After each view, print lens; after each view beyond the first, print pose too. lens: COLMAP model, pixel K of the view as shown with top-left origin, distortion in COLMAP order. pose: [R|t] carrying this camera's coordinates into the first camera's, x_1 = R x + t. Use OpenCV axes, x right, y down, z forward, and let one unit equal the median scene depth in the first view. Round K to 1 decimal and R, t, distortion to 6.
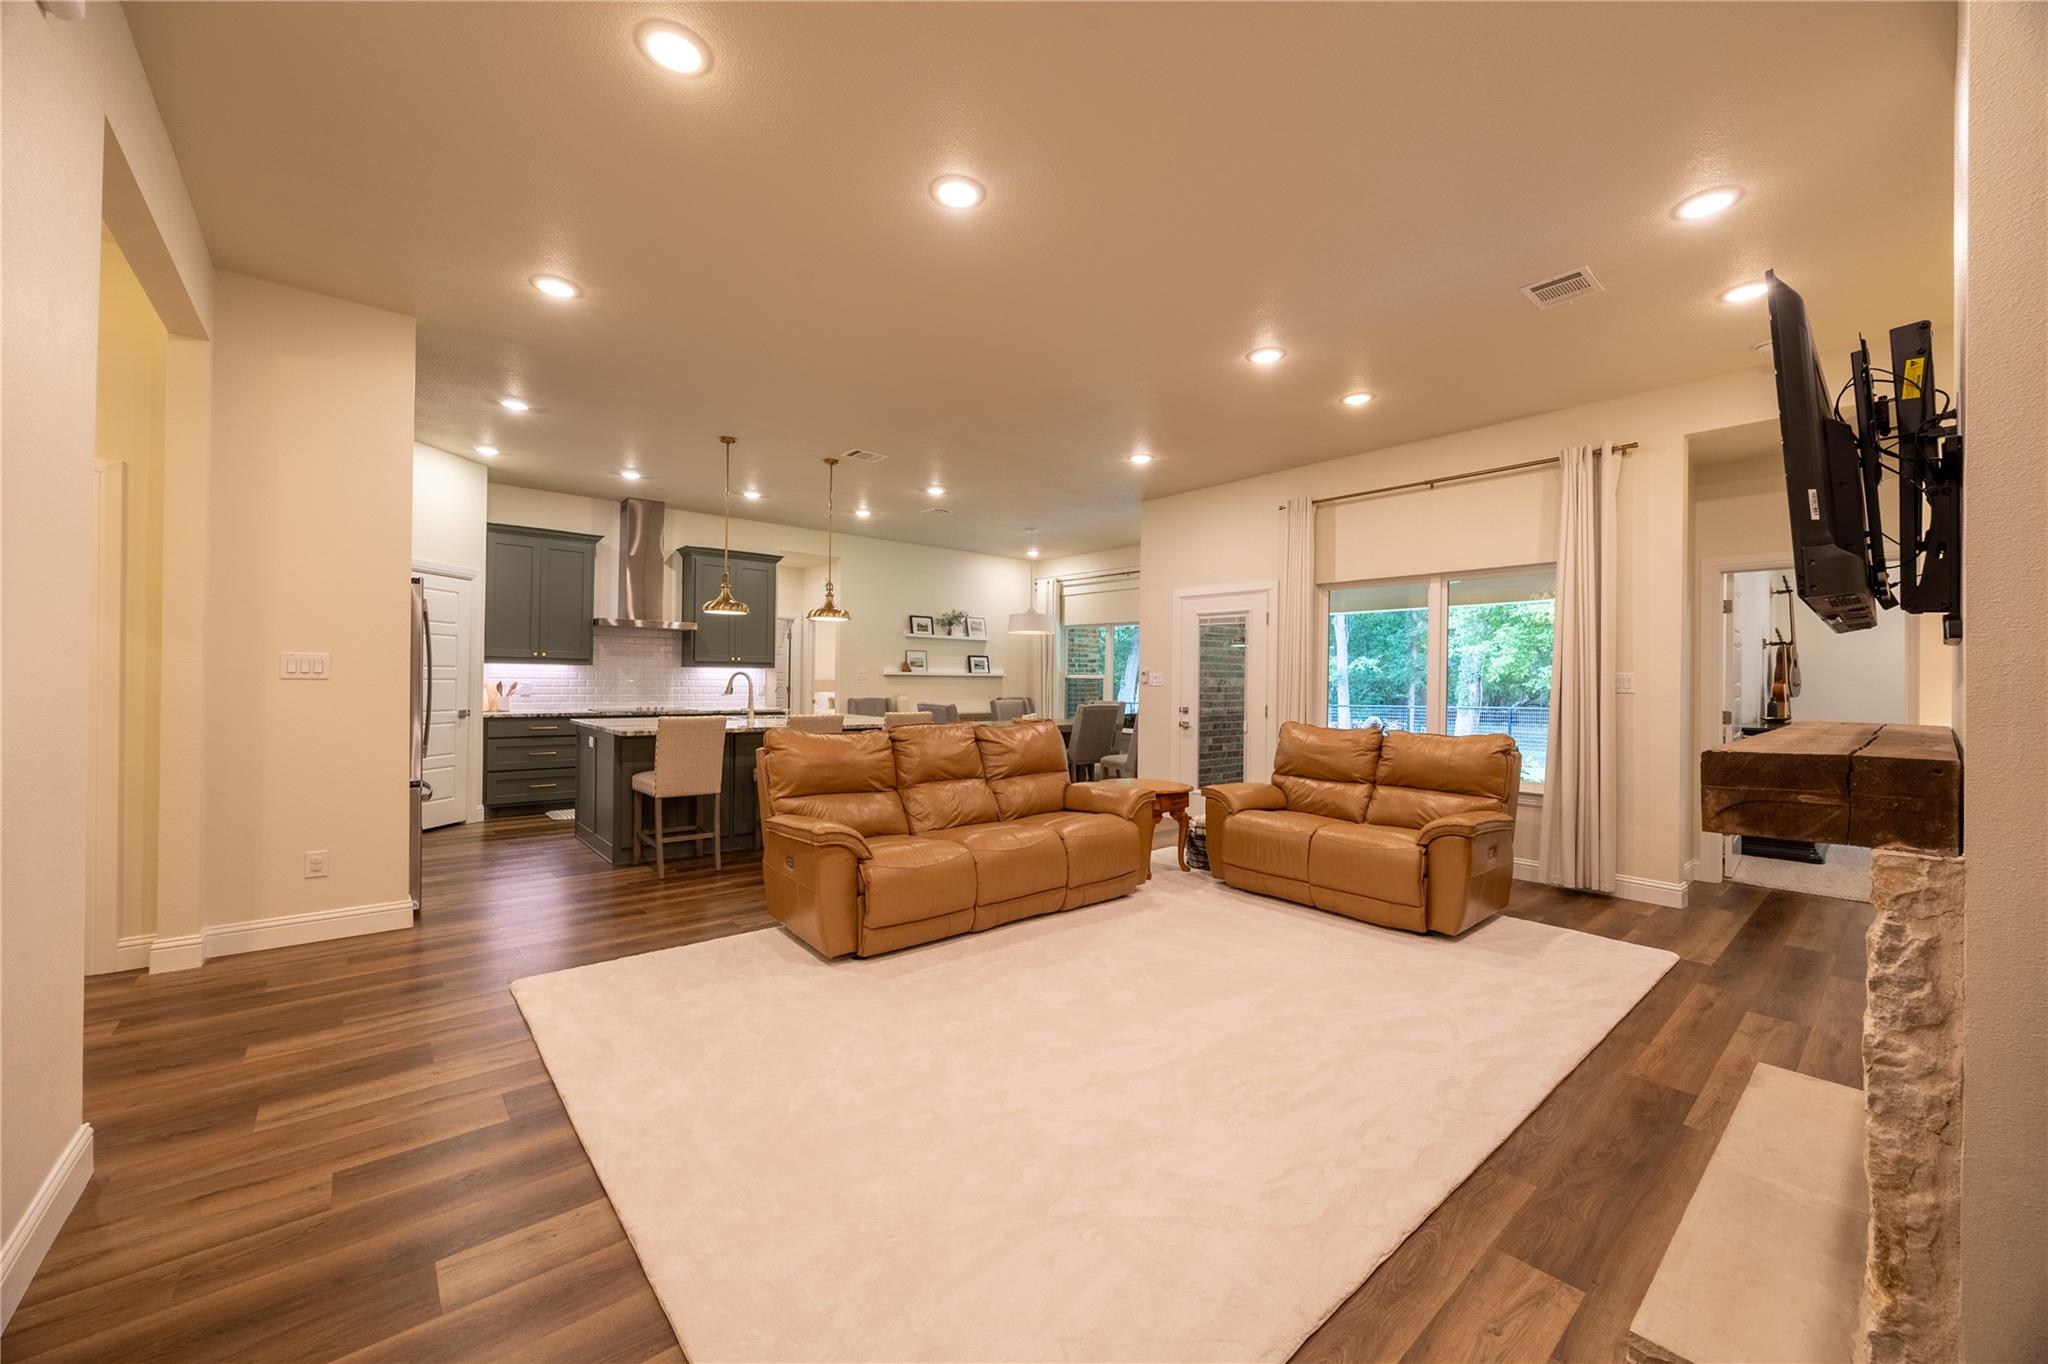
lens RADIAL K [[778.1, 0, 1023.7], [0, 778.1, 675.8], [0, 0, 1]] dist [-0.000613, -0.000326]
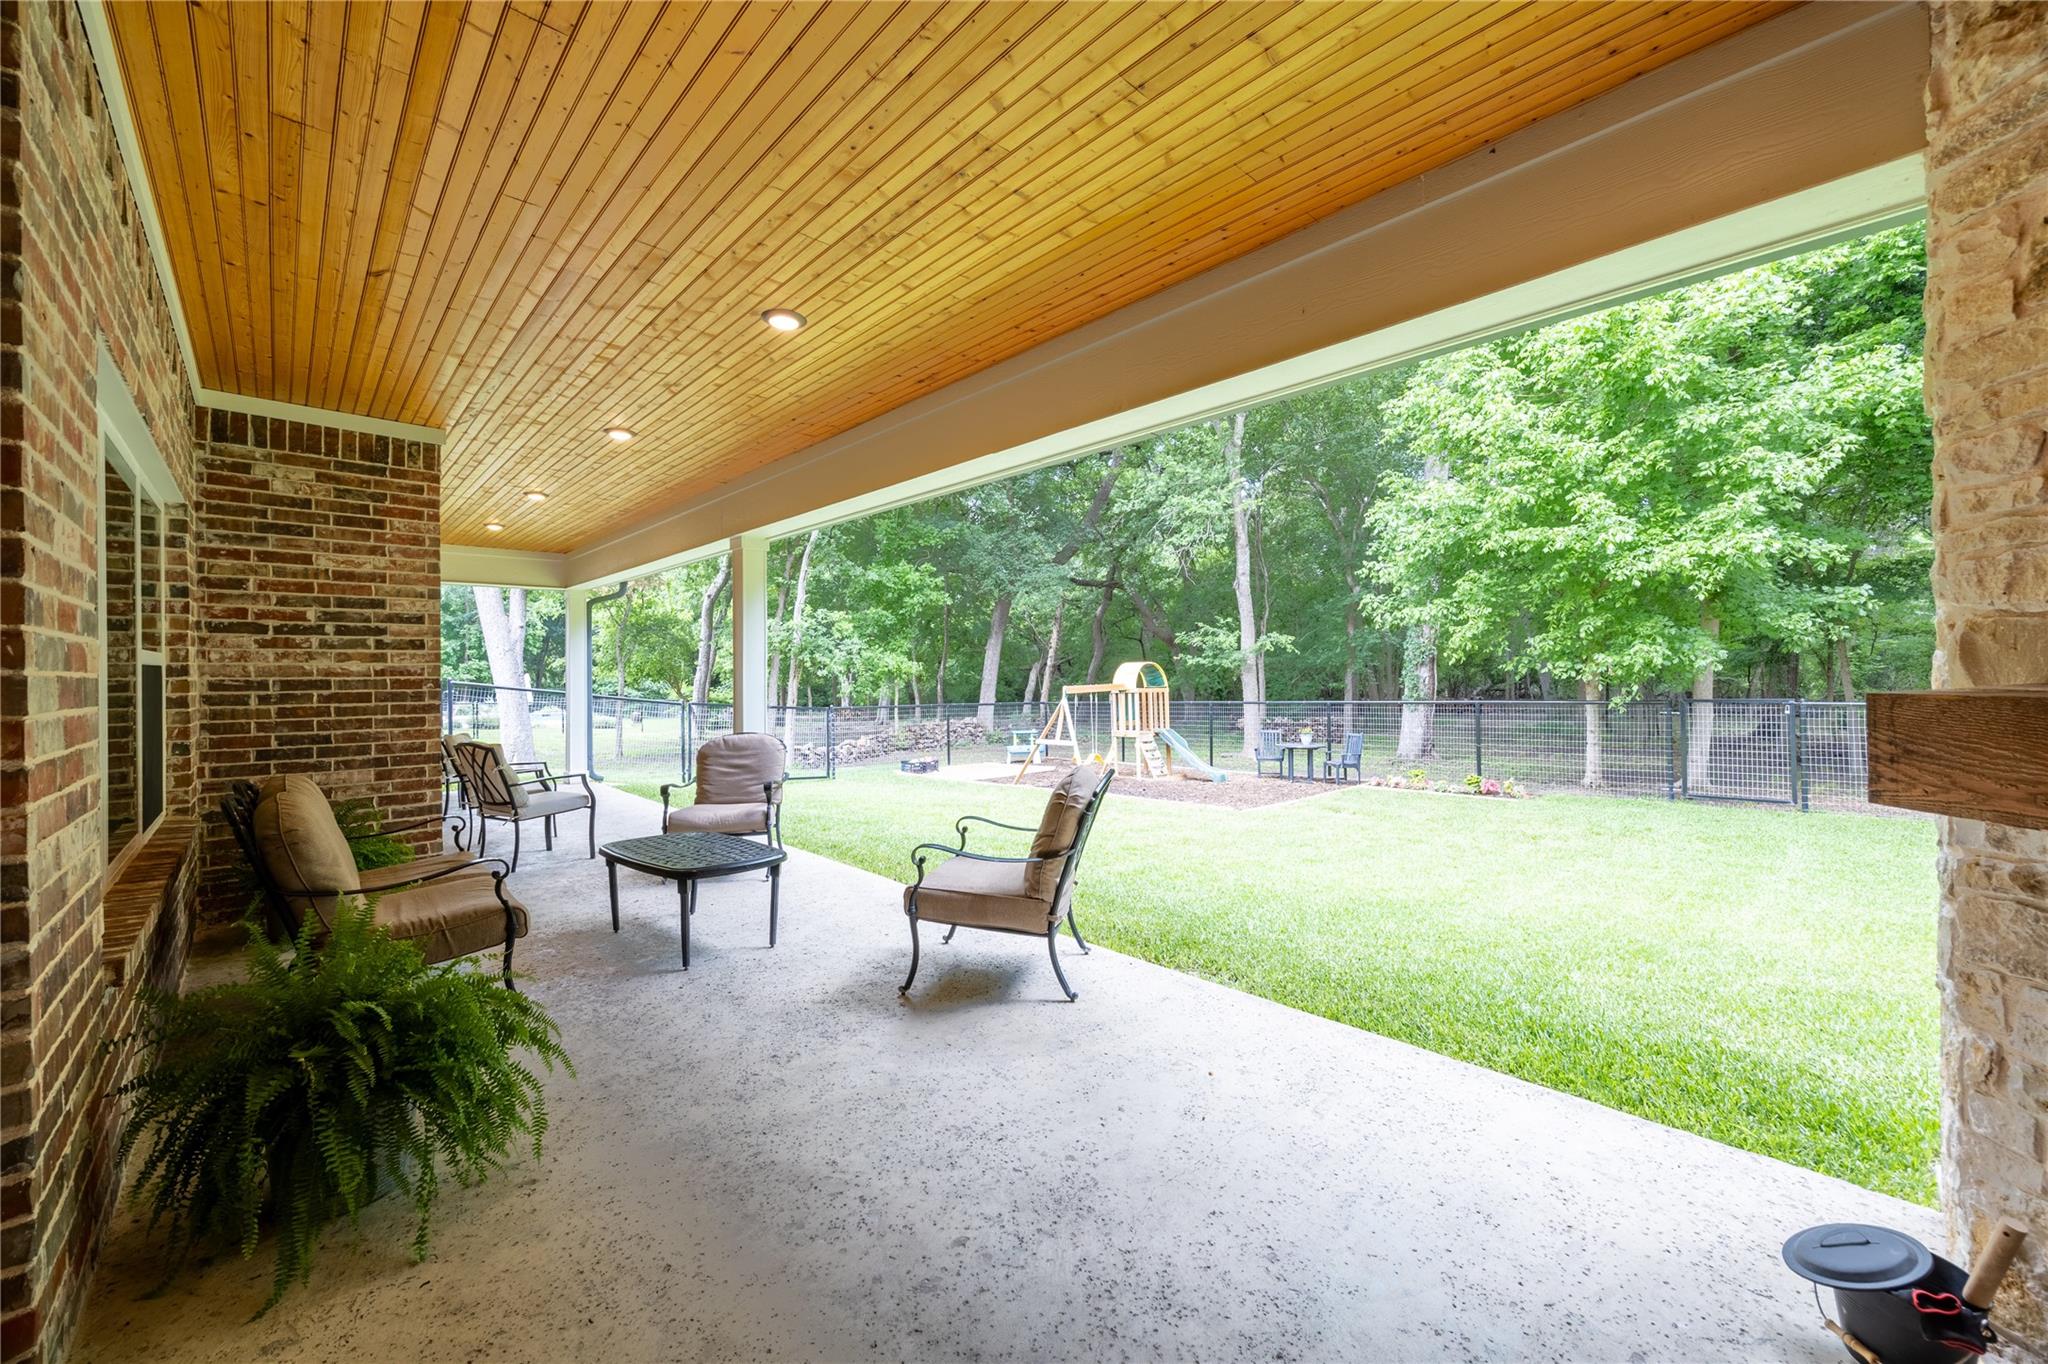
lens RADIAL K [[790.2, 0, 1029.5], [0, 790.2, 676.8], [0, 0, 1]] dist [0.000105, -0.000547]
pose [[0.998373, -0.021633, 0.052752, 0.593758], [0.021235, 0.999742, 0.008085, 0.020087], [-0.052913, -0.006952, 0.998575, 0.990574]]
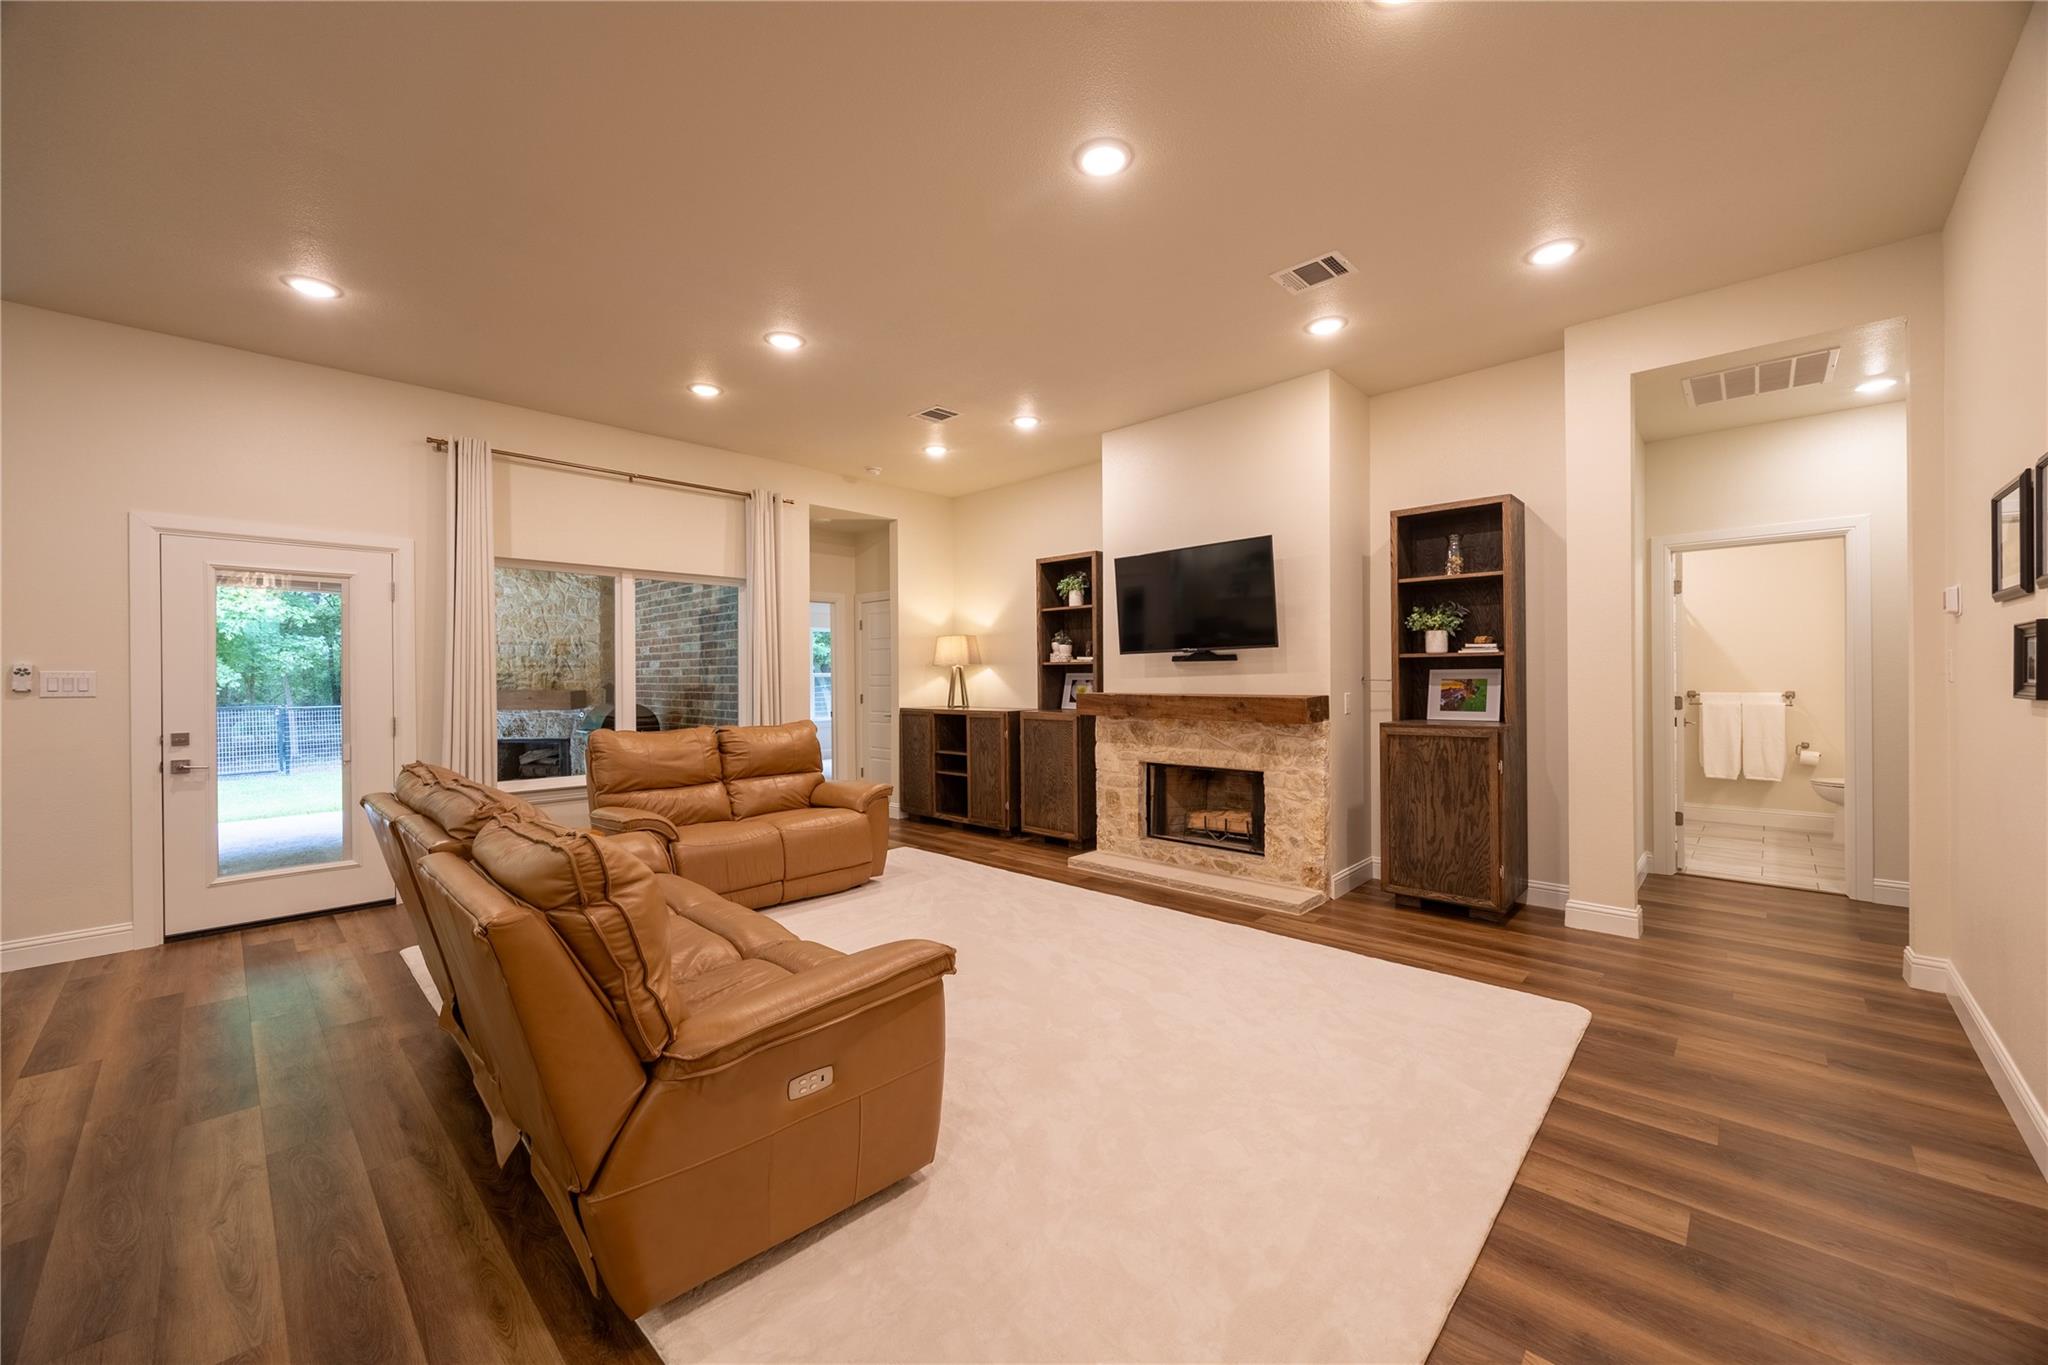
lens RADIAL K [[790.2, 0, 1029.5], [0, 790.2, 677.3], [0, 0, 1]] dist [0.000105, -0.000547]
pose [[-0.101811, -0.013740, 0.994709, -0.391555], [0.001110, 0.999902, 0.013925, -0.005981], [-0.994803, 0.002522, -0.101786, 0.453049]]
